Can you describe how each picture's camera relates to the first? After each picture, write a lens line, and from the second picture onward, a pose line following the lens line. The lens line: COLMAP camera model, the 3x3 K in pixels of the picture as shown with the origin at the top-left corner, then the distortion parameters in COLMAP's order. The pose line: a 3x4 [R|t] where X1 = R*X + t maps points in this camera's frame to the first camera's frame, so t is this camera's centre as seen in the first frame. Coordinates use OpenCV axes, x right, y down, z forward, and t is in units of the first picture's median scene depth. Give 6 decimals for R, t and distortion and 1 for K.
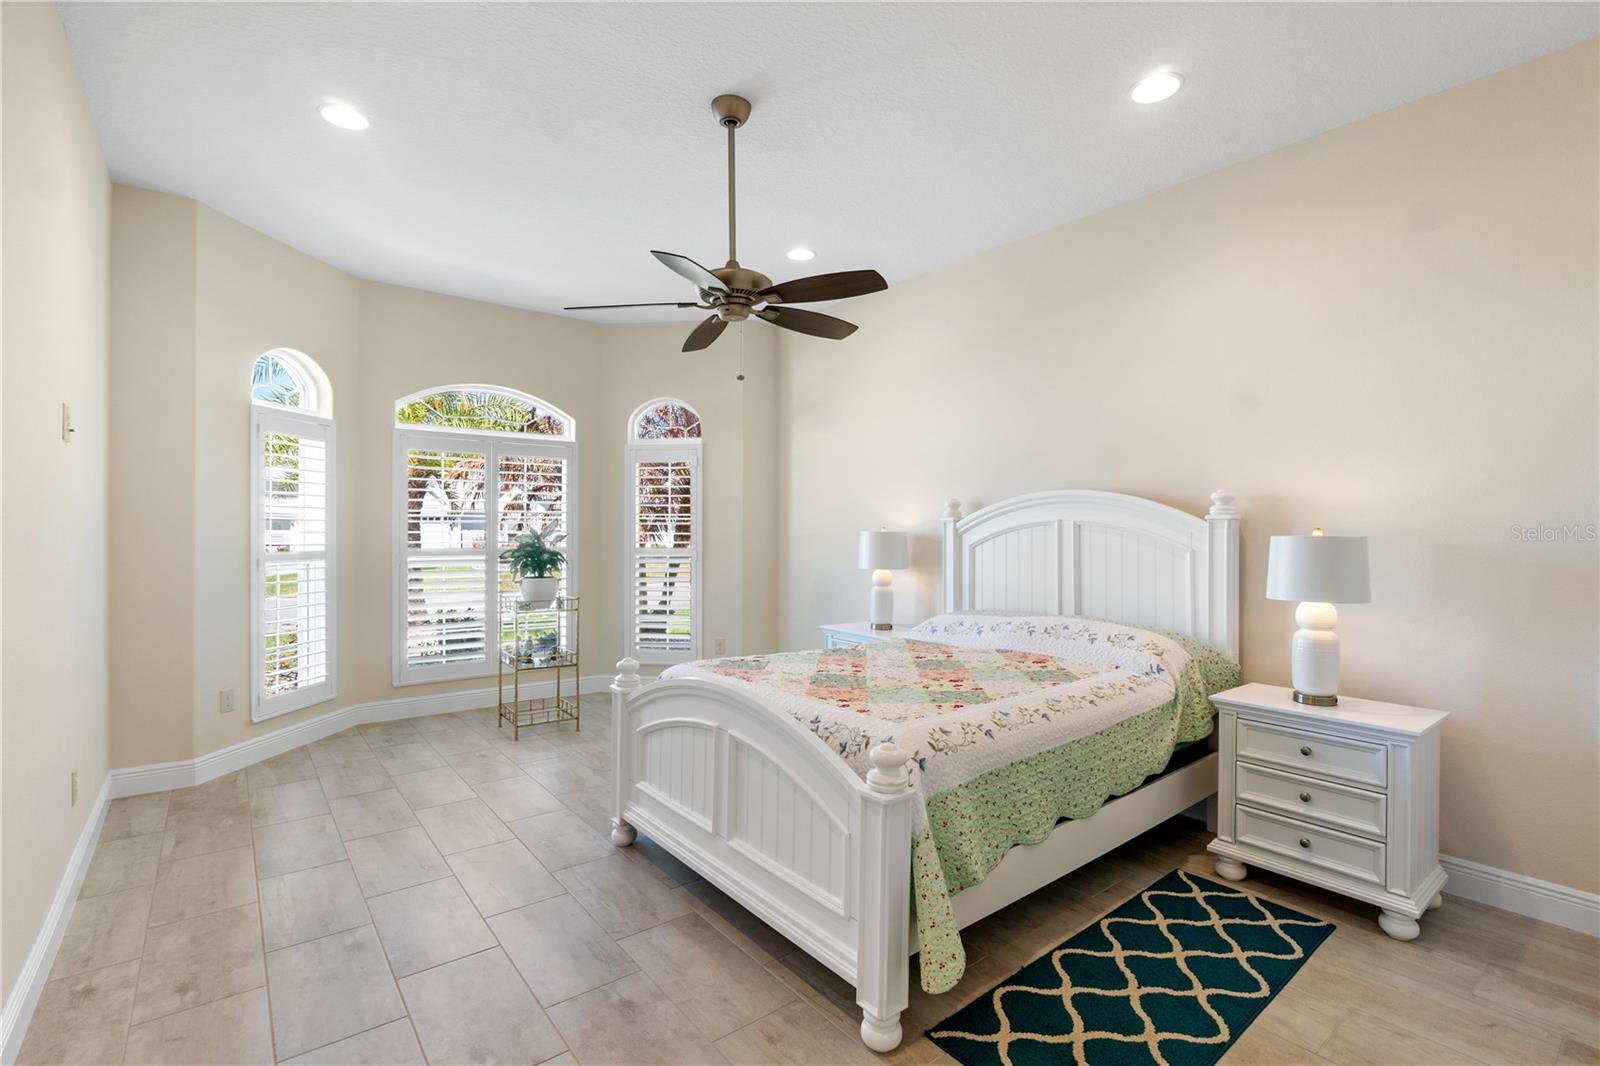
lens RADIAL K [[737.1, 0, 809.5], [0, 737.1, 528.3], [0, 0, 1]] dist [-0.011145, 0.002910]
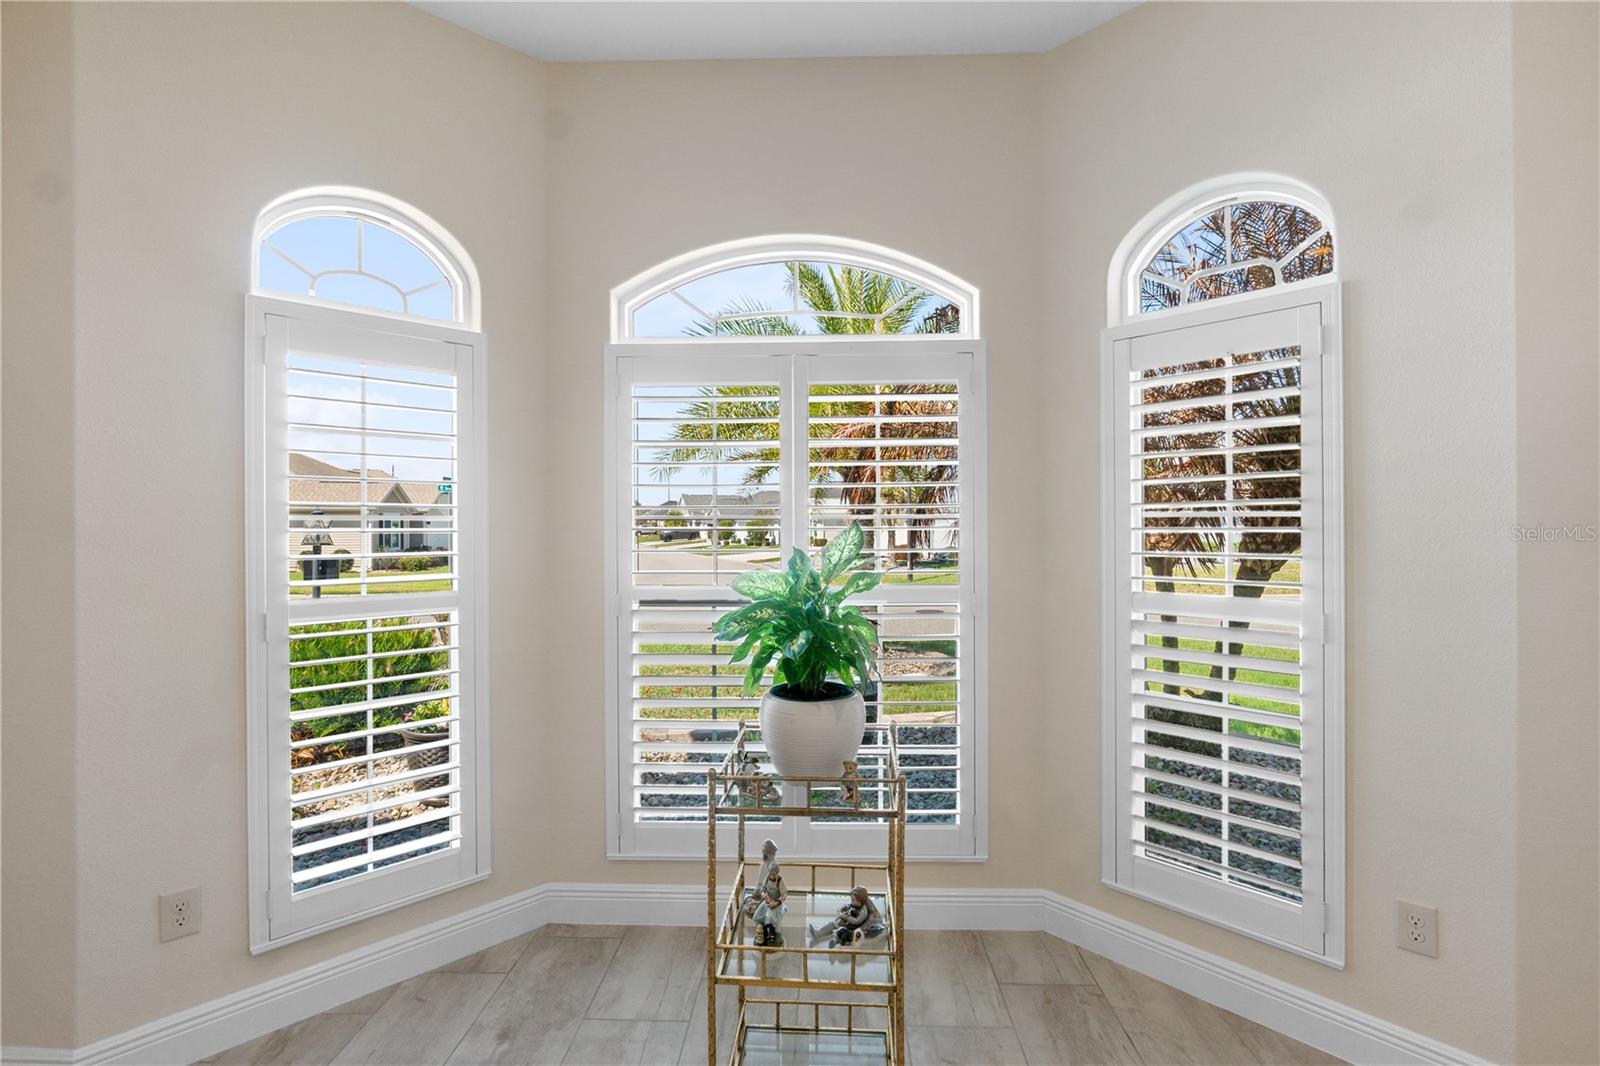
lens RADIAL K [[737.1, 0, 803.8], [0, 737.1, 518.2], [0, 0, 1]] dist [-0.011145, 0.002910]
pose [[0.757459, -0.008171, -0.652831, -0.112471], [0.007625, 0.999964, -0.003669, -0.011425], [0.652838, -0.002198, 0.757494, 0.588288]]
